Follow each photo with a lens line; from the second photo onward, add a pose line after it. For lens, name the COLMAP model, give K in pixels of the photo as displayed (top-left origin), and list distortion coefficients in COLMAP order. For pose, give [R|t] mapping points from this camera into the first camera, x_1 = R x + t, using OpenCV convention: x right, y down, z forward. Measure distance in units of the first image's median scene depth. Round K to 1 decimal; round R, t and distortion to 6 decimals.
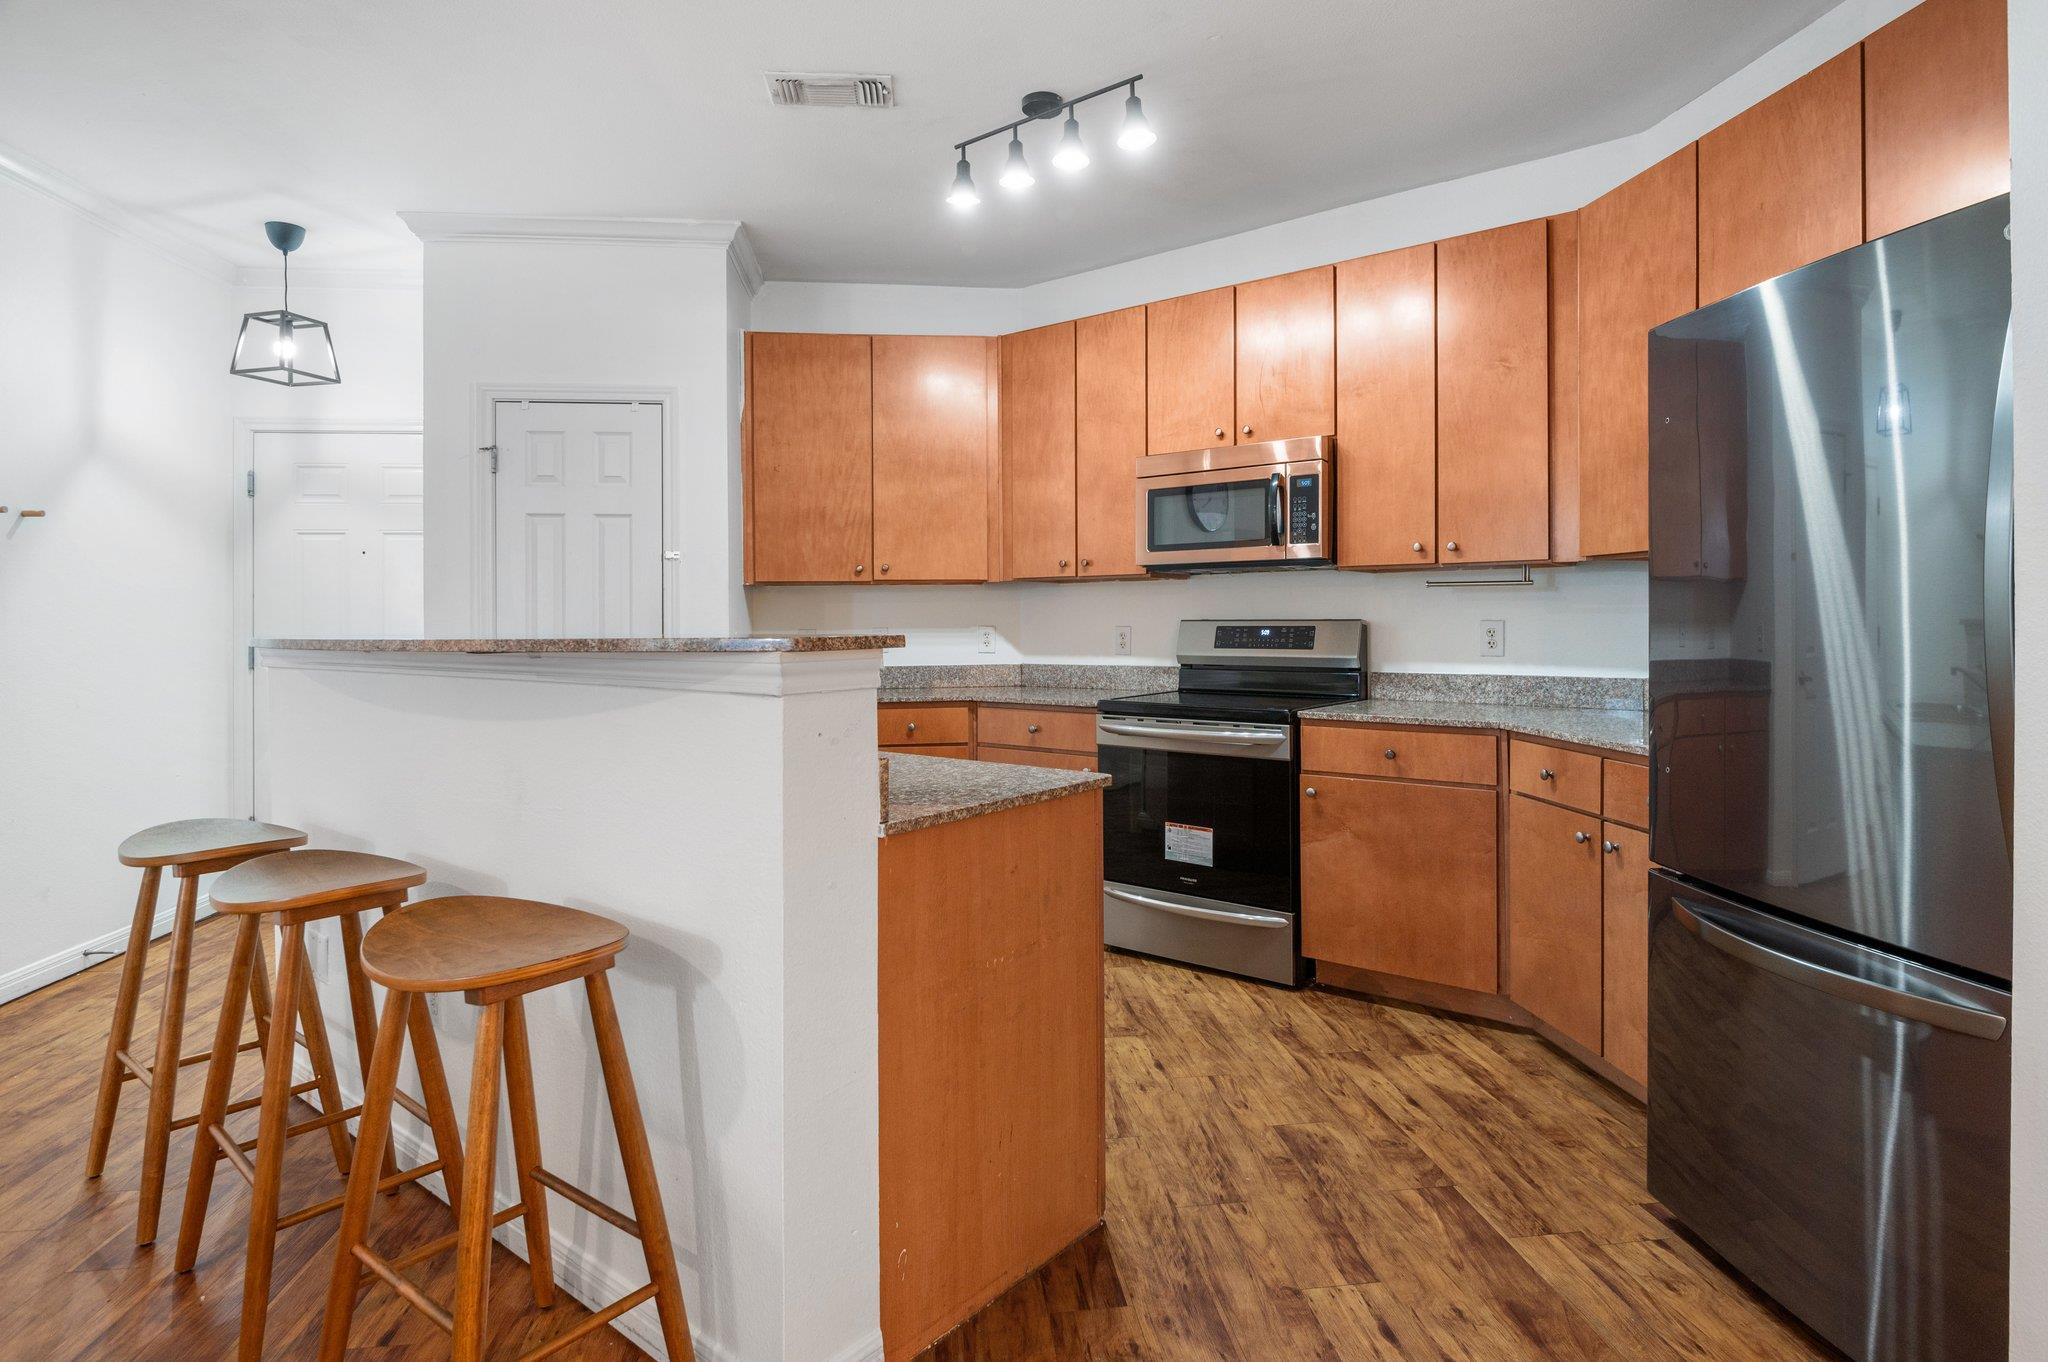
lens RADIAL K [[1059.6, 0, 1026.0], [0, 1059.6, 622.1], [0, 0, 1]] dist [0.000123, -0.000092]
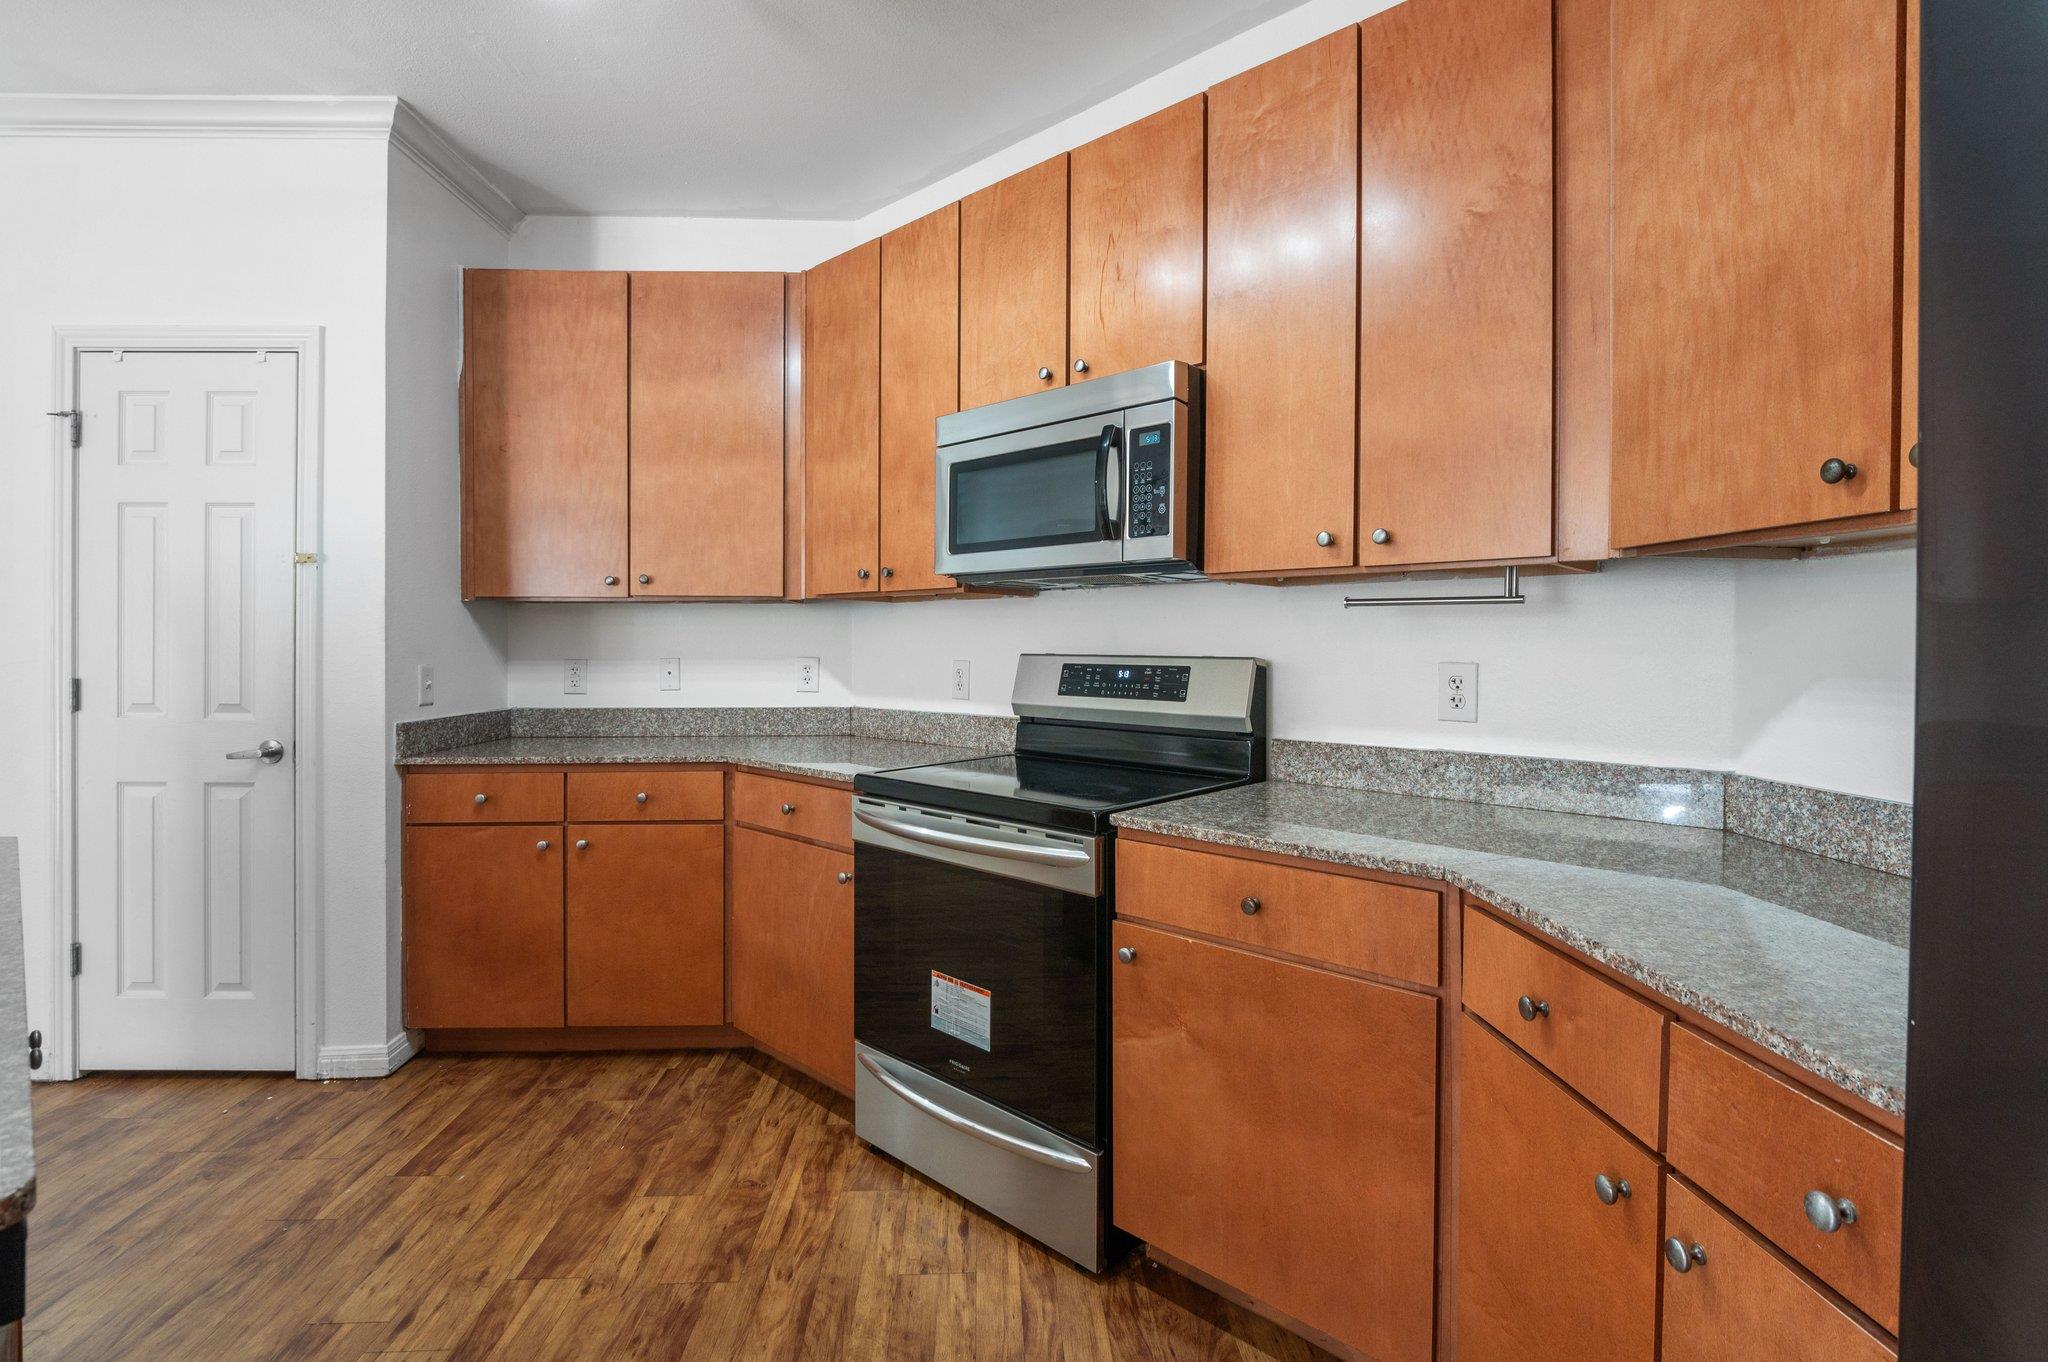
lens RADIAL K [[945.3, 0, 1013.9], [0, 945.3, 650.3], [0, 0, 1]] dist [-0.008237, -0.001377]
pose [[0.997100, 0.009405, -0.075513, 0.226760], [-0.008862, 0.999932, 0.007525, -0.010583], [0.075579, -0.006834, 0.997116, 0.440917]]
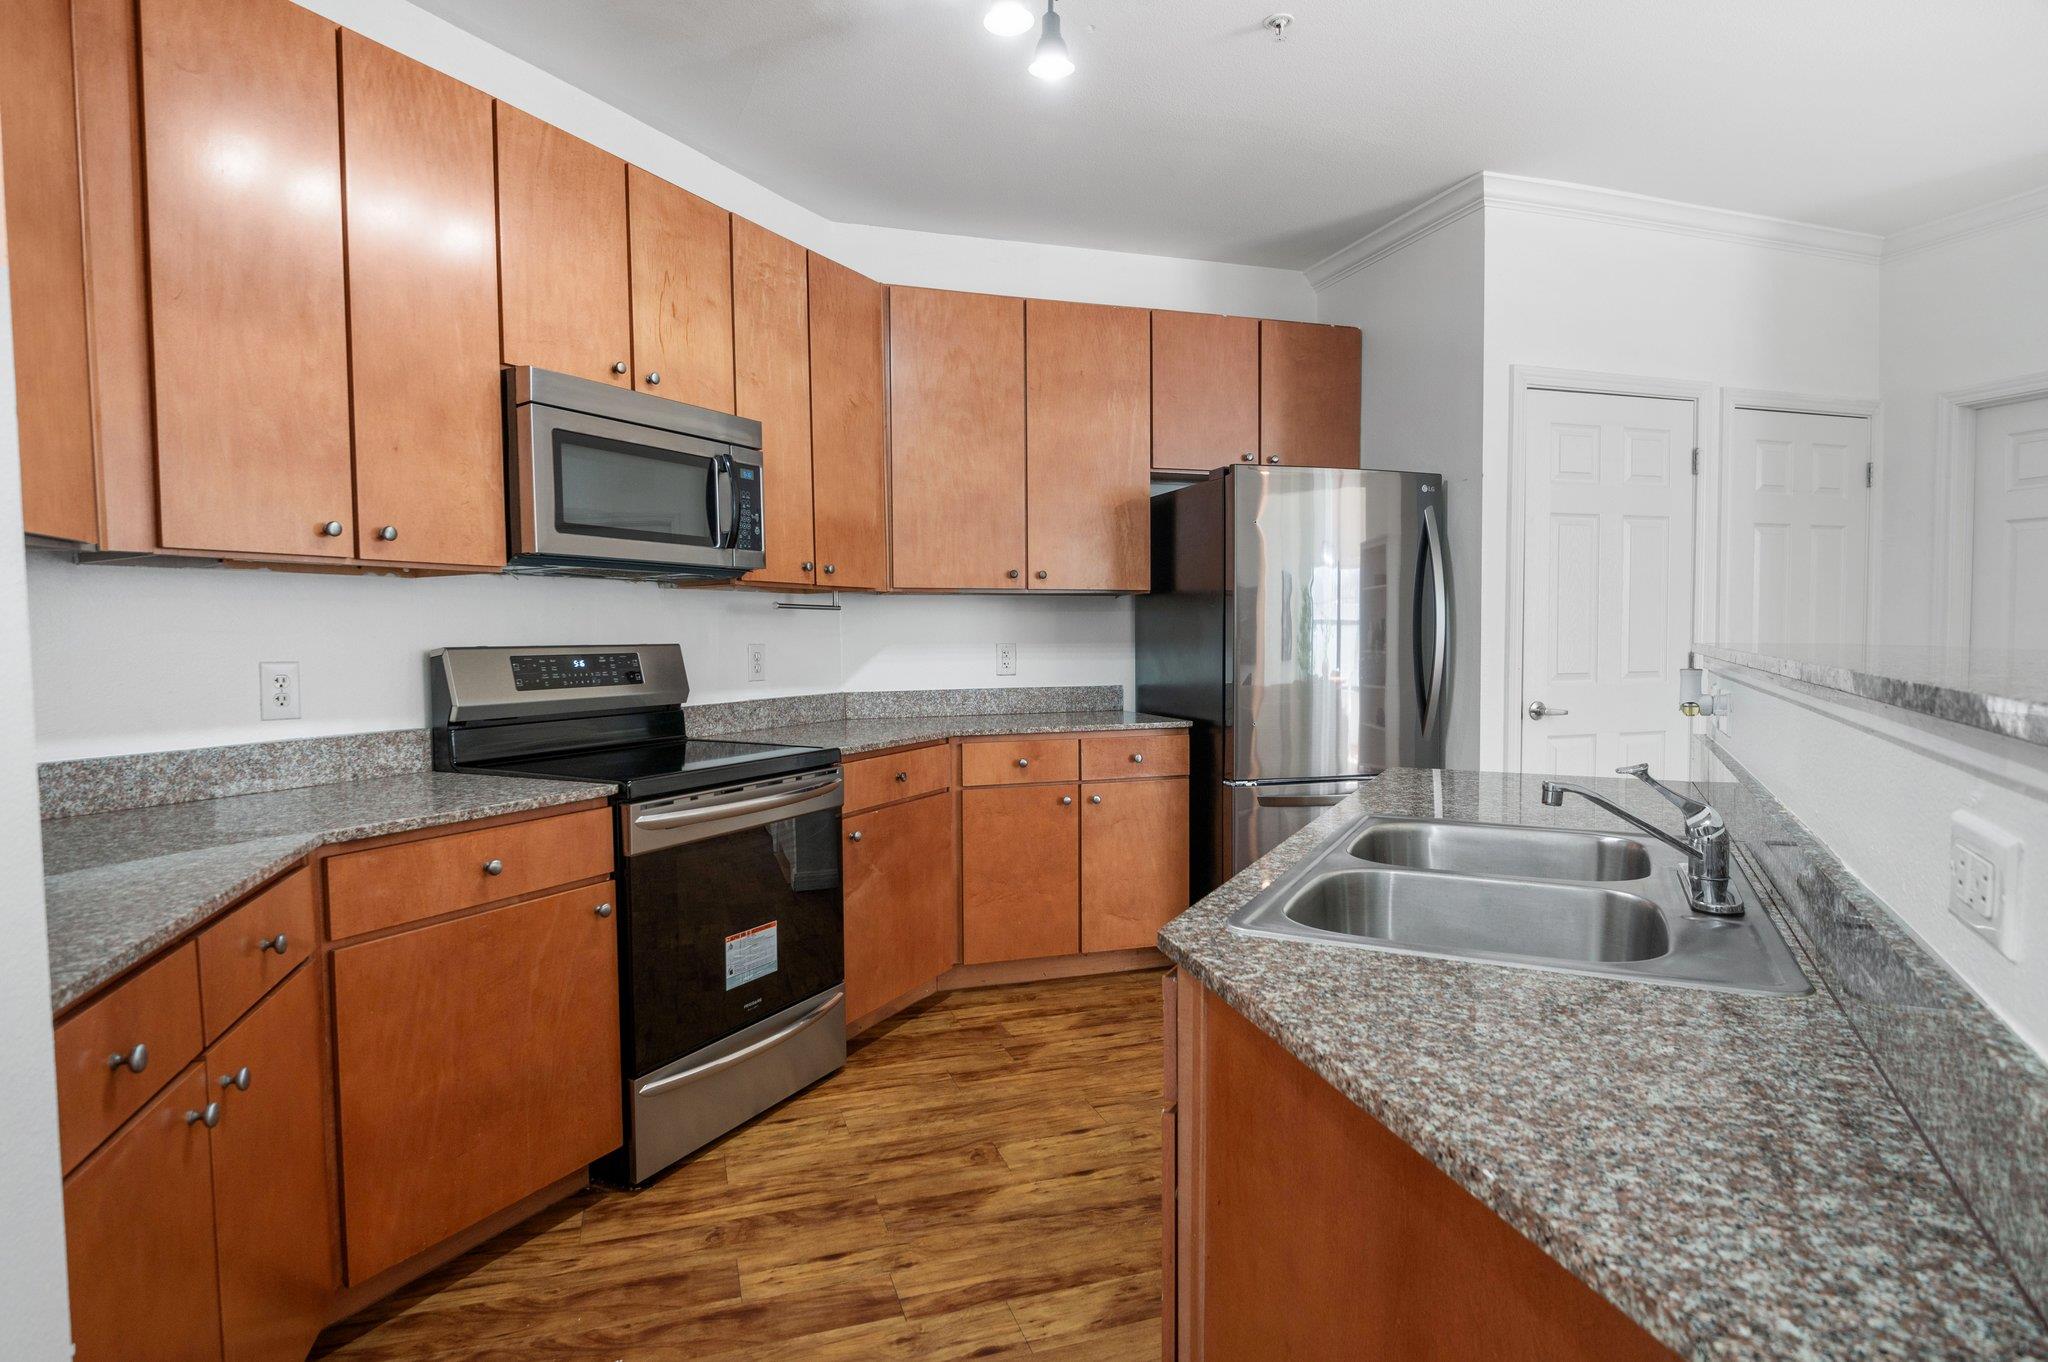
lens RADIAL K [[1109.6, 0, 1023.5], [0, 1109.6, 685.5], [0, 0, 1]] dist [-0.005860, -0.000704]
pose [[-0.193481, -0.039976, 0.980289, -0.617670], [0.010691, 0.999024, 0.042850, -0.004480], [-0.981046, 0.018771, -0.192865, 0.962977]]
